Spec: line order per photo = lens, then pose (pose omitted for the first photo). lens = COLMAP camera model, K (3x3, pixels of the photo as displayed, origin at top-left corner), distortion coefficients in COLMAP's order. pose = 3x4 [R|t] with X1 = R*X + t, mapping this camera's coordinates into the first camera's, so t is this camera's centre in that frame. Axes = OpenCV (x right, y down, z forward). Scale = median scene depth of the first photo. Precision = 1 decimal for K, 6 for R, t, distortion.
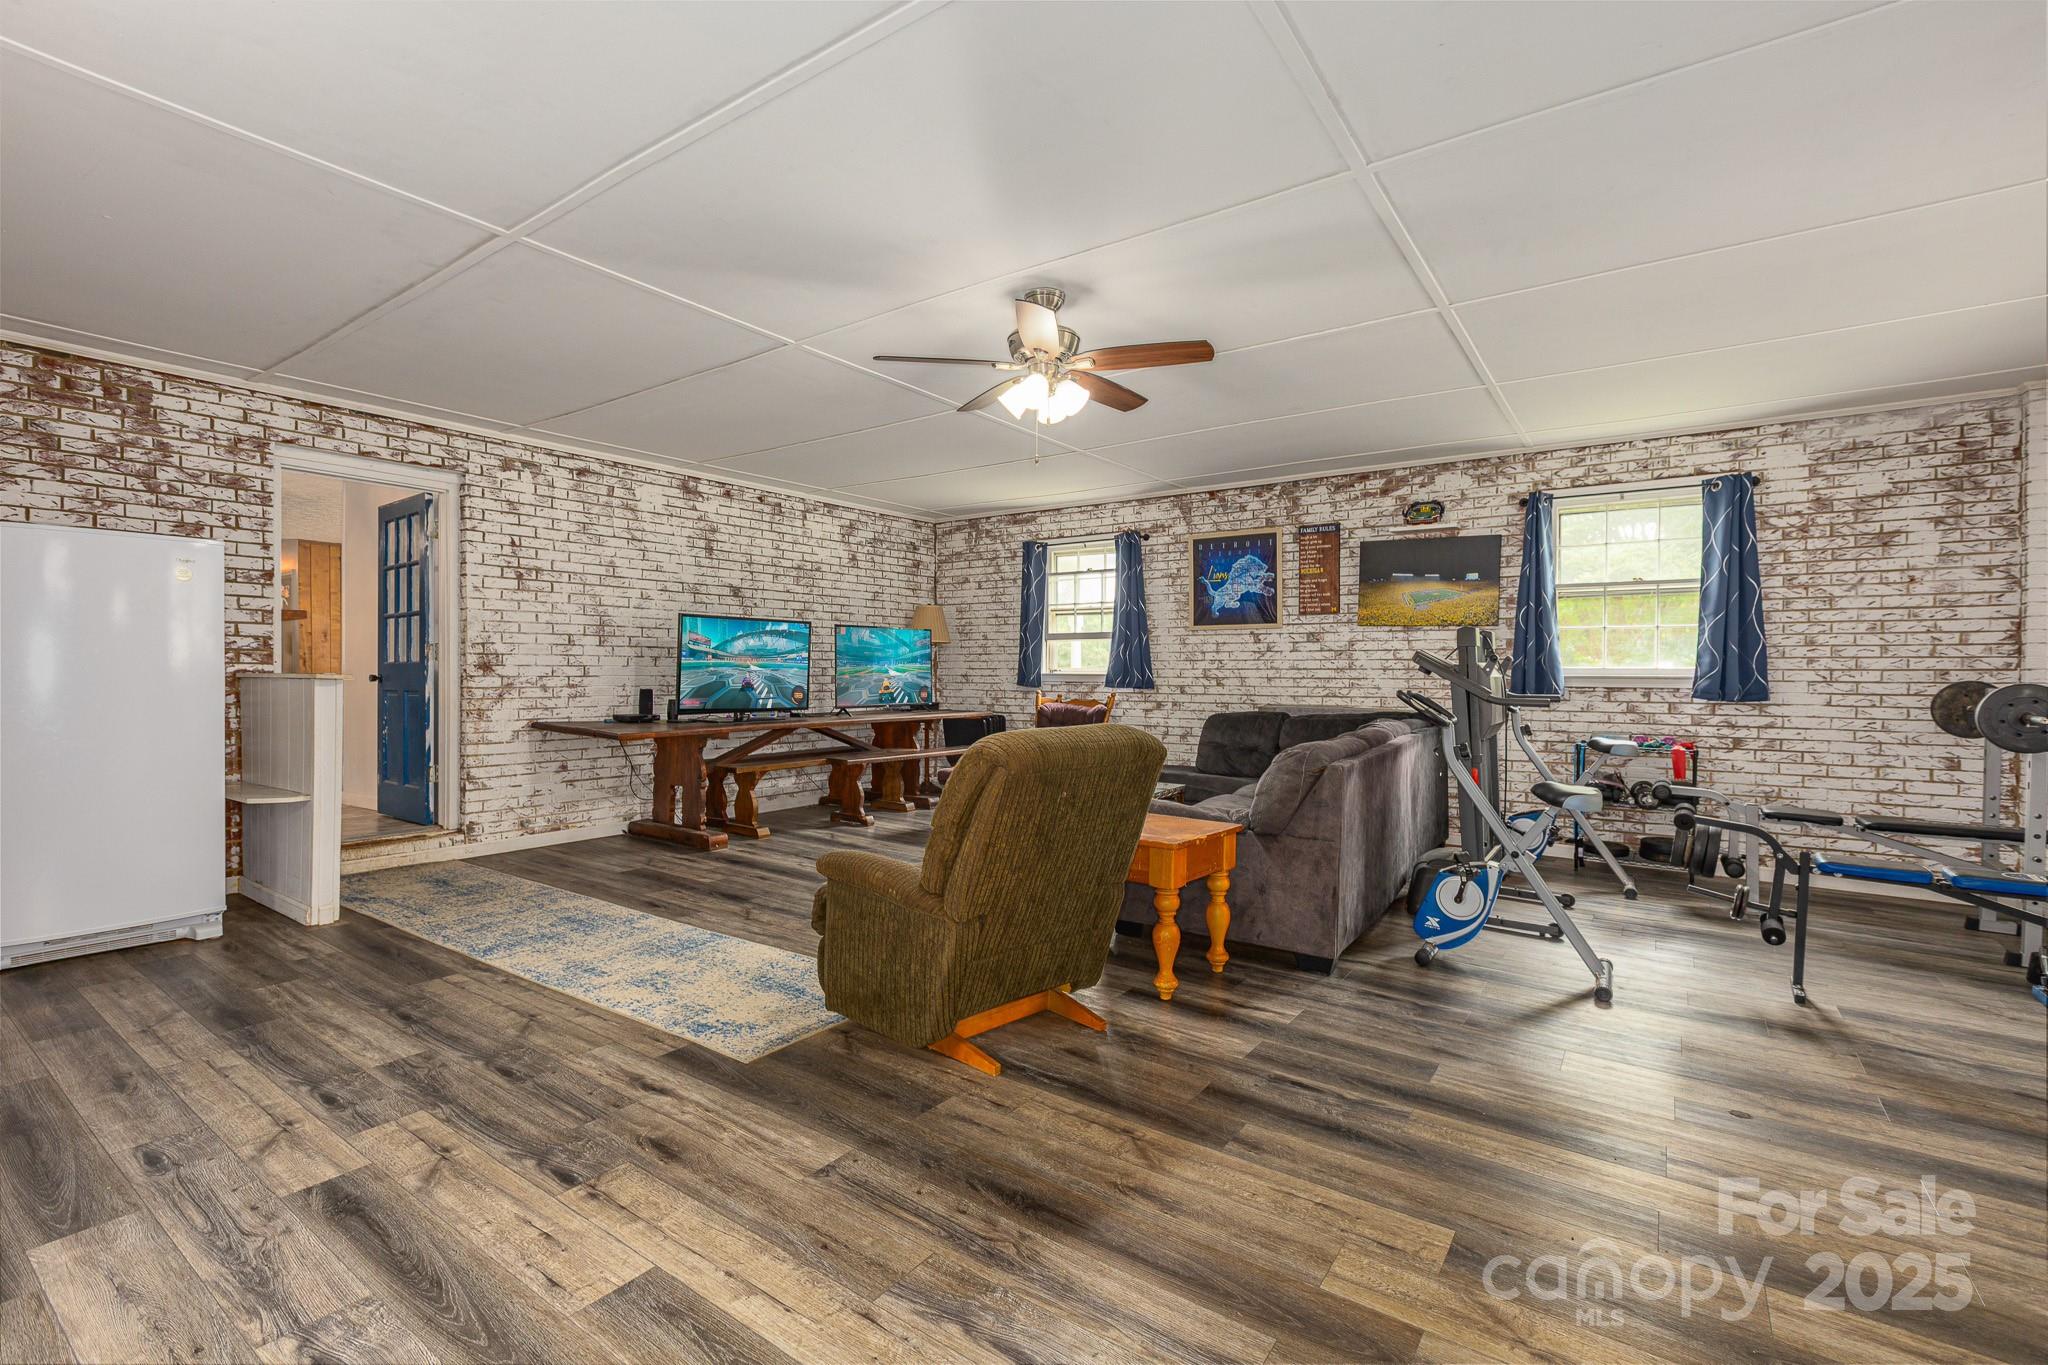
lens RADIAL K [[921.3, 0, 1022.4], [0, 921.3, 678.2], [0, 0, 1]] dist [0.000386, -0.000952]
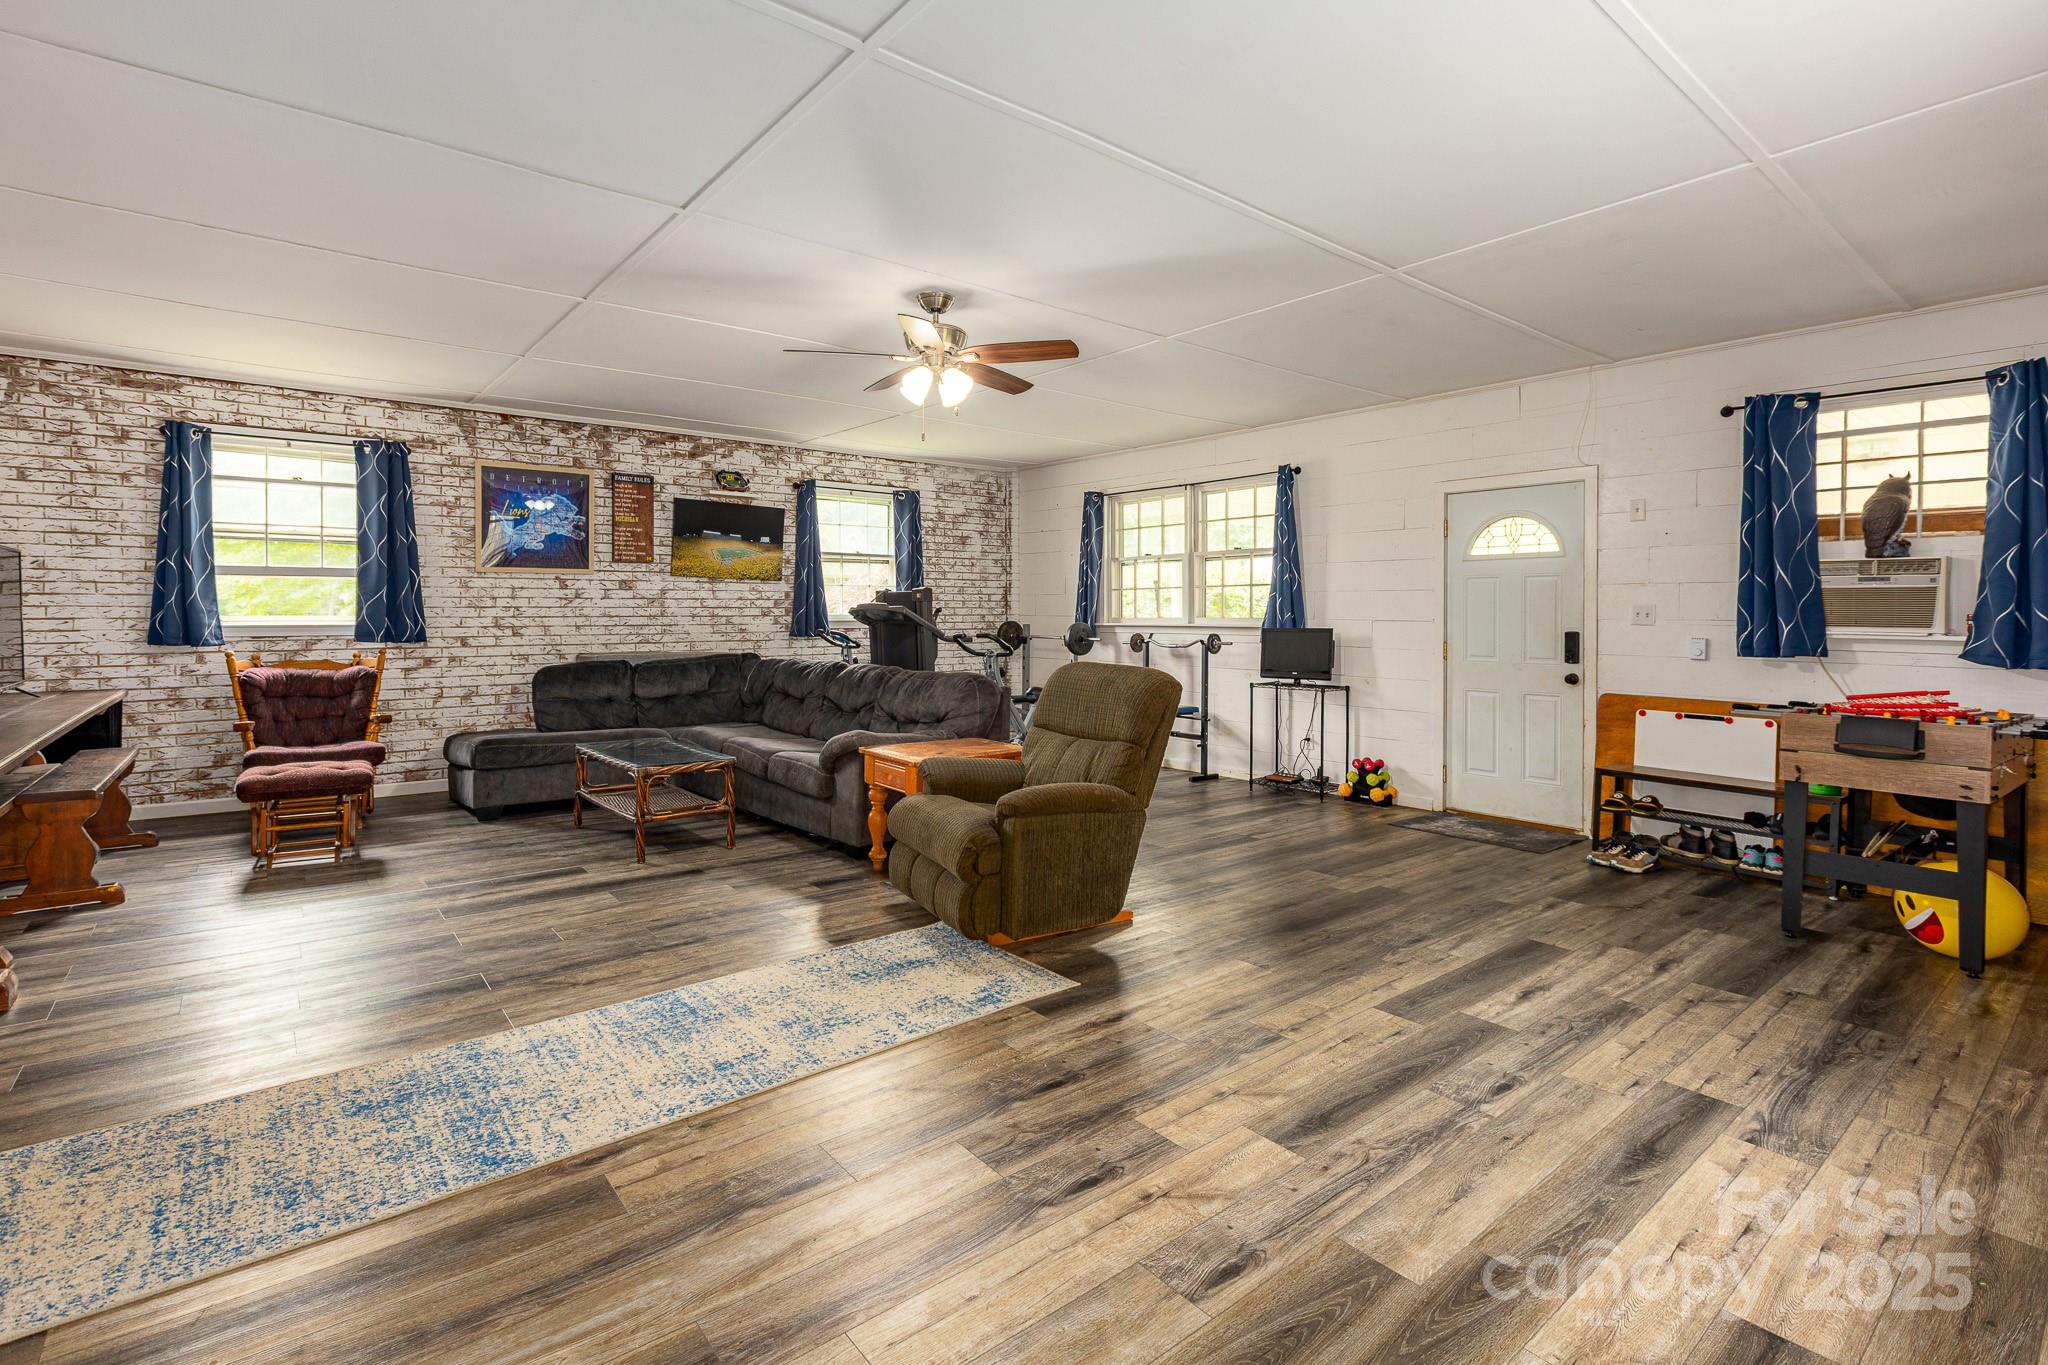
lens RADIAL K [[921.3, 0, 1042.1], [0, 921.3, 616.6], [0, 0, 1]] dist [0.000386, -0.000952]
pose [[0.269202, -0.008608, 0.963045, -0.577151], [0.008858, 0.999940, 0.006461, -0.013222], [-0.963043, 0.006791, 0.269262, 0.311898]]
